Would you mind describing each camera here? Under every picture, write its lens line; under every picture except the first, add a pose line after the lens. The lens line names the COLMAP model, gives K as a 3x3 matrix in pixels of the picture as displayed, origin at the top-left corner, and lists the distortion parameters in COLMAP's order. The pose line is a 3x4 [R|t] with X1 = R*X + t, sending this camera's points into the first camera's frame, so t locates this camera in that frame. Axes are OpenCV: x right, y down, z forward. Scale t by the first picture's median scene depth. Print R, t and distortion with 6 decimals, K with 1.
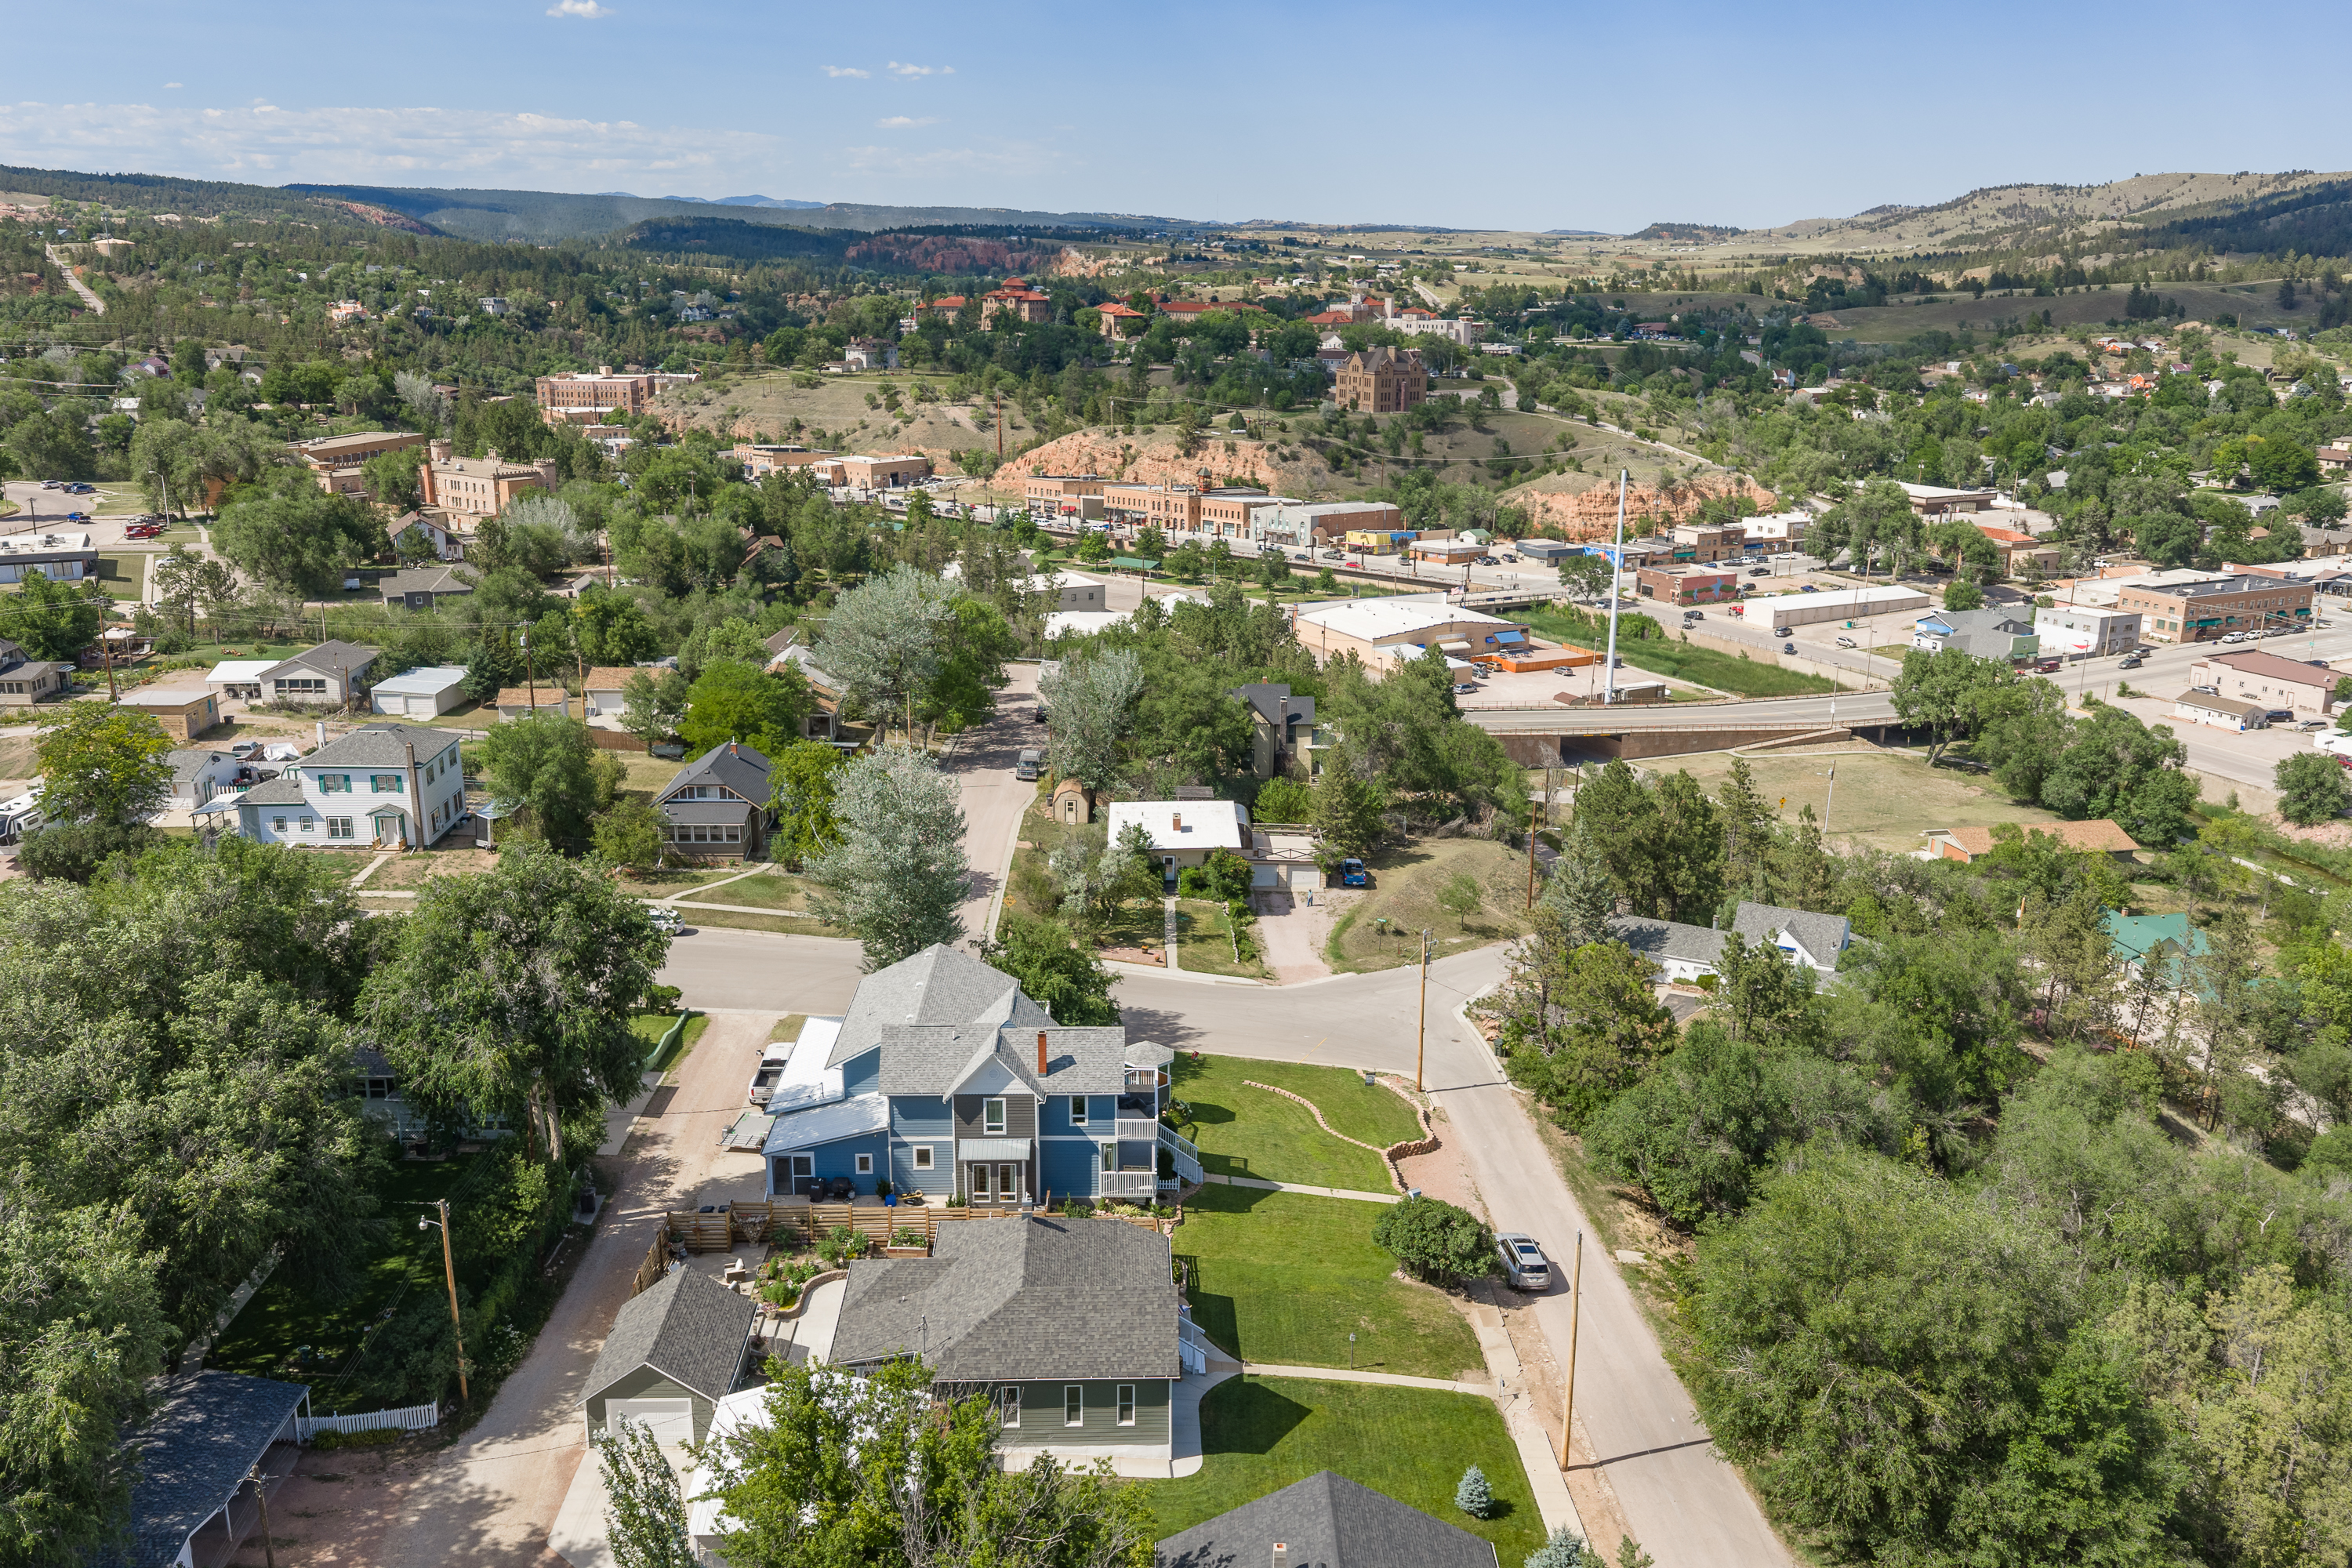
lens RADIAL K [[1937.7, 0, 1177.3], [0, 1937.7, 783.3], [0, 0, 1]] dist [0.017398, 0.003514]
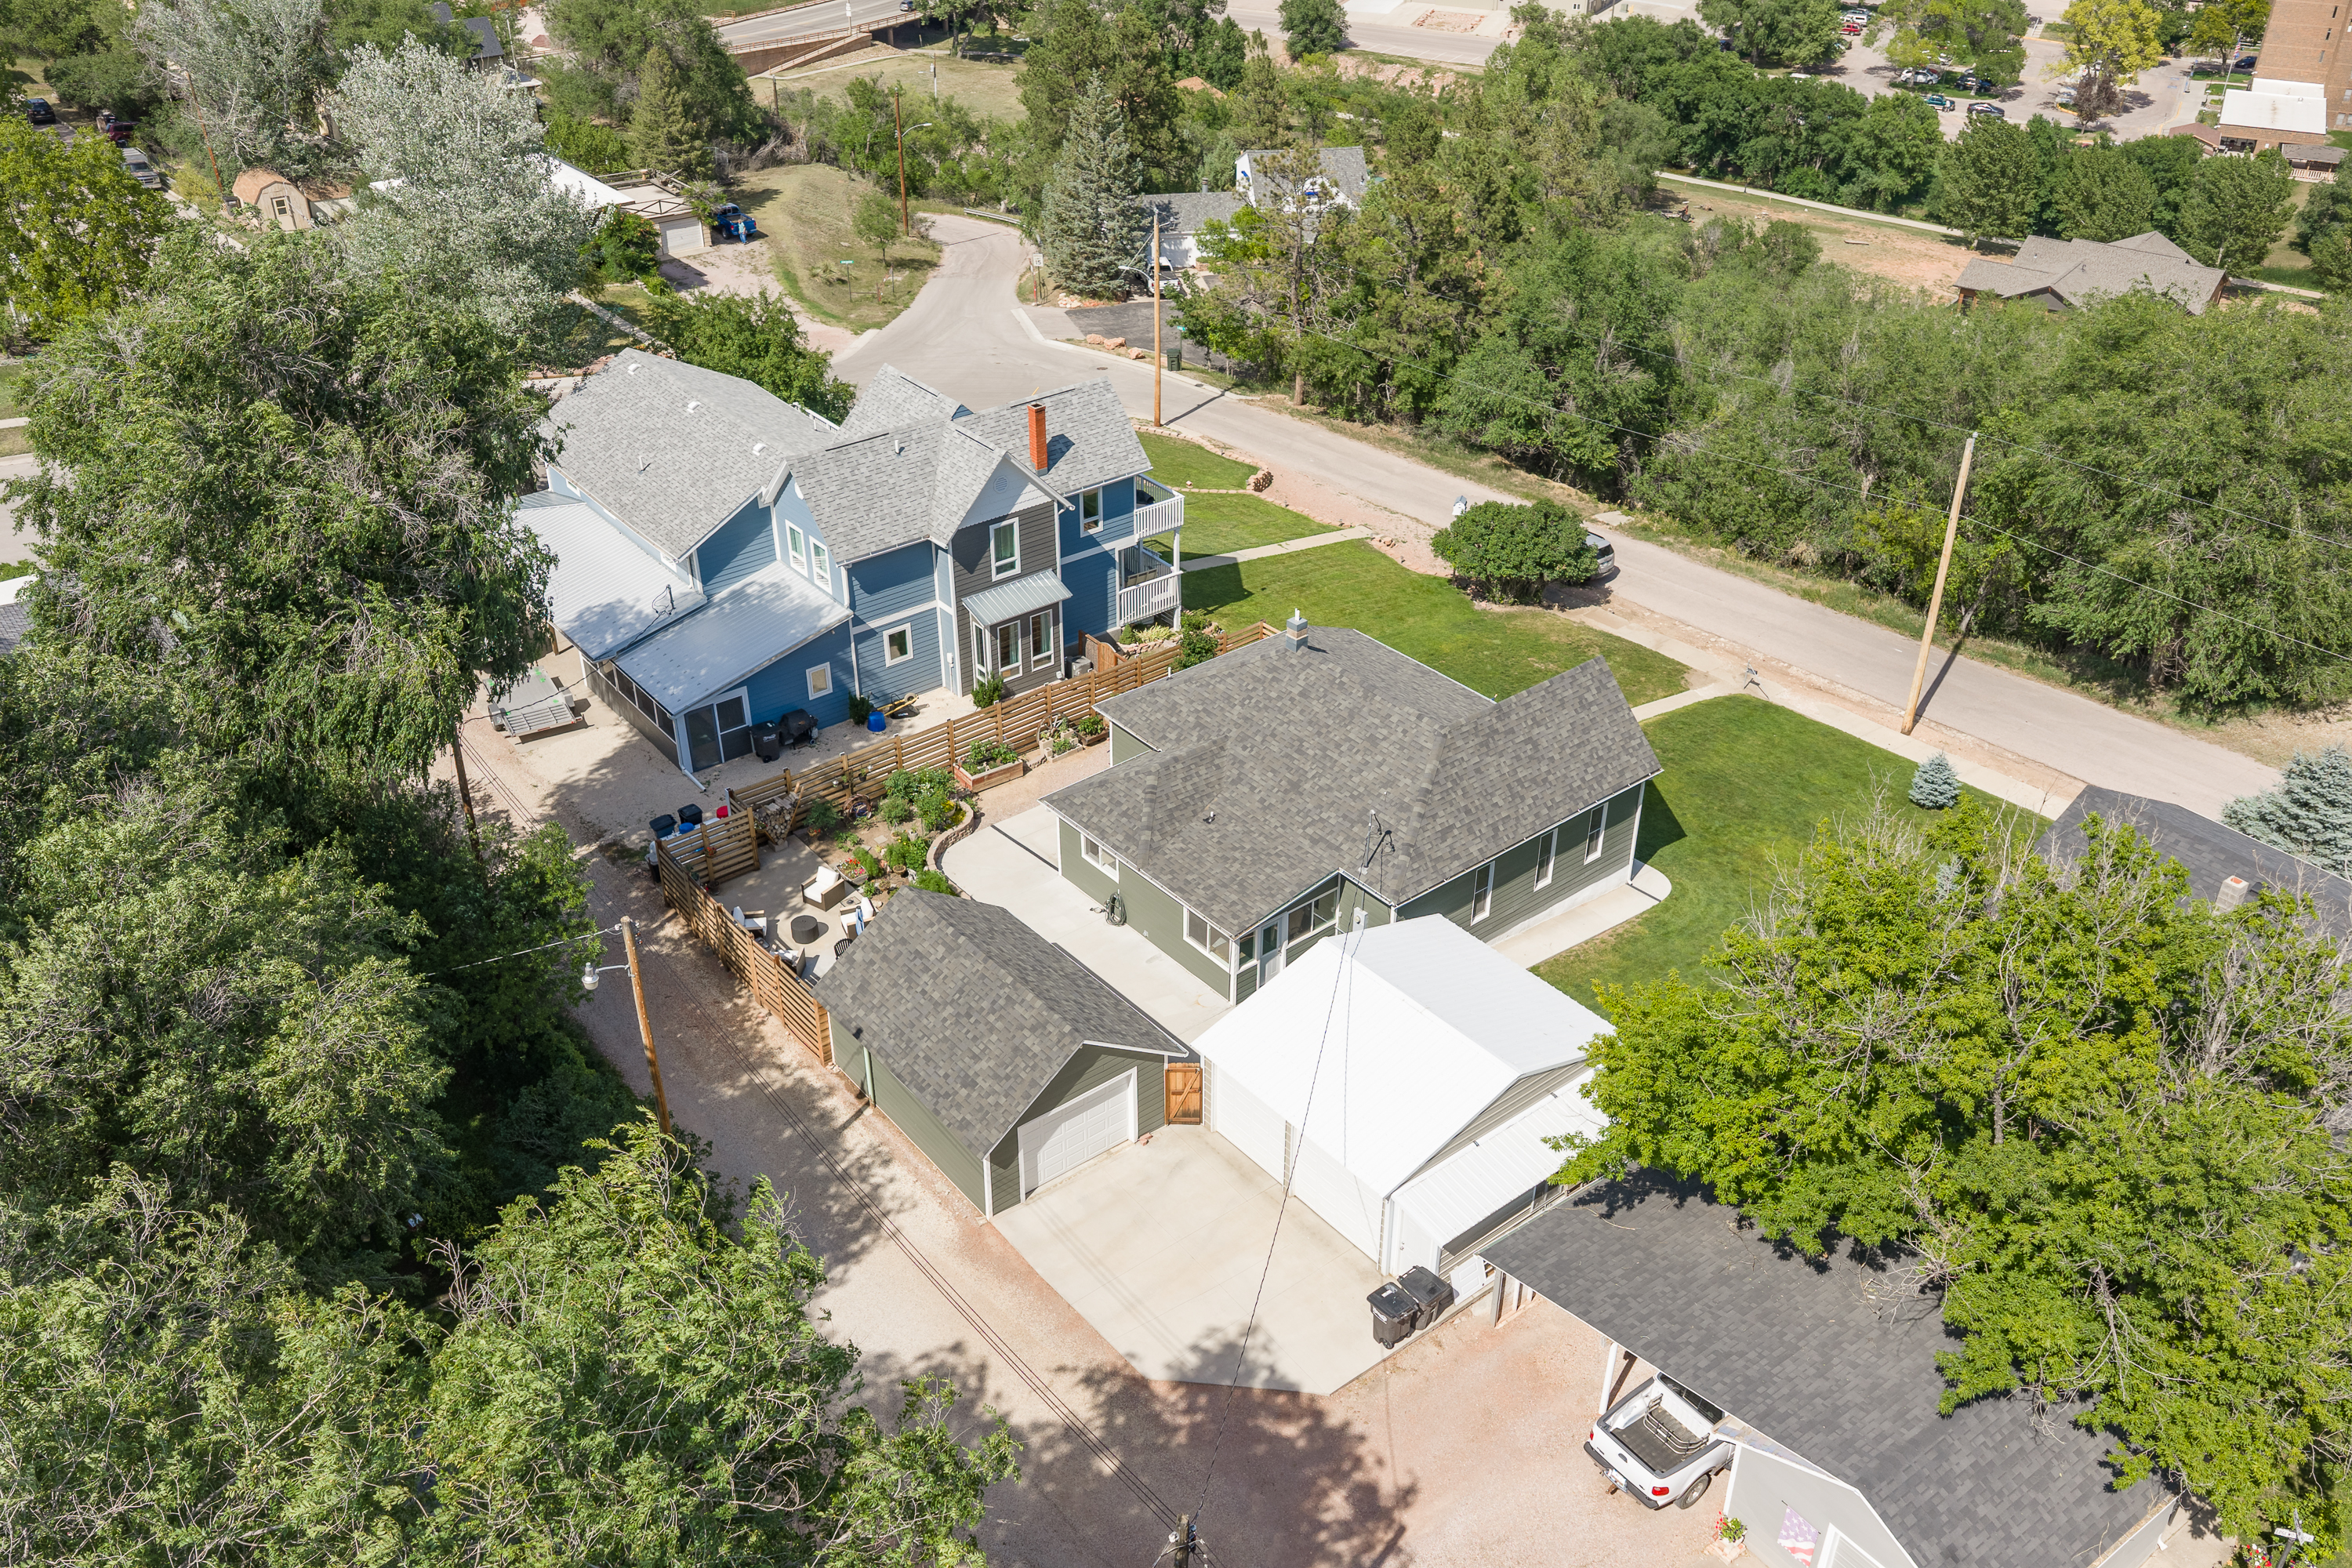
lens RADIAL K [[1937.7, 0, 1174.2], [0, 1937.7, 785.9], [0, 0, 1]] dist [0.017398, 0.003514]
pose [[0.804035, -0.326065, 0.497202, -0.395058], [0.161962, 0.924706, 0.344509, 0.028796], [-0.572098, -0.196470, 0.796306, 0.425199]]
